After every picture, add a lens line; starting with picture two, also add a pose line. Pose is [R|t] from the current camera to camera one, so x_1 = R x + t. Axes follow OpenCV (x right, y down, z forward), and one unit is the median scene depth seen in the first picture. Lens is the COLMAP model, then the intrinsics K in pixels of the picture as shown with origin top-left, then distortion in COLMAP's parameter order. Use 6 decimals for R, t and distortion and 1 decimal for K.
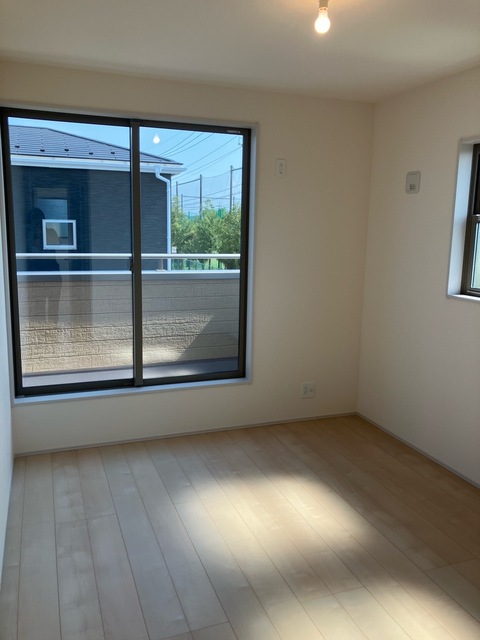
lens RADIAL K [[579.2, 0, 242.3], [0, 579.2, 322.7], [0, 0, 1]] dist [0.037246, -0.010803]
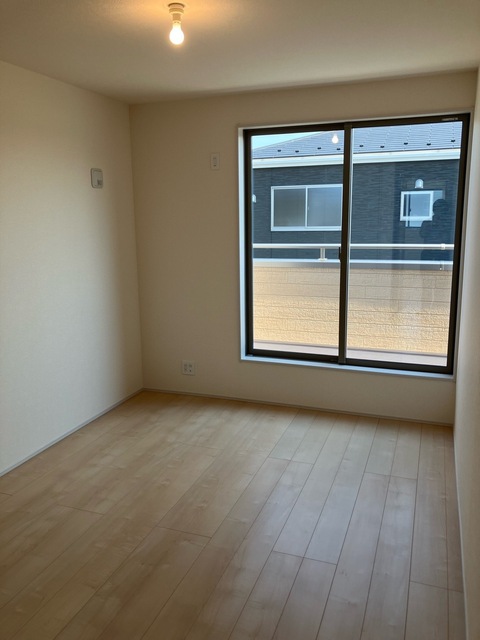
lens RADIAL K [[525.9, 0, 239.4], [0, 525.9, 315.9], [0, 0, 1]] dist [0.021083, -0.019963]
pose [[0.761696, 0.091472, -0.641445, 0.400369], [-0.081868, 0.995637, 0.044765, -0.014220], [0.642741, 0.018416, 0.765862, 0.130807]]
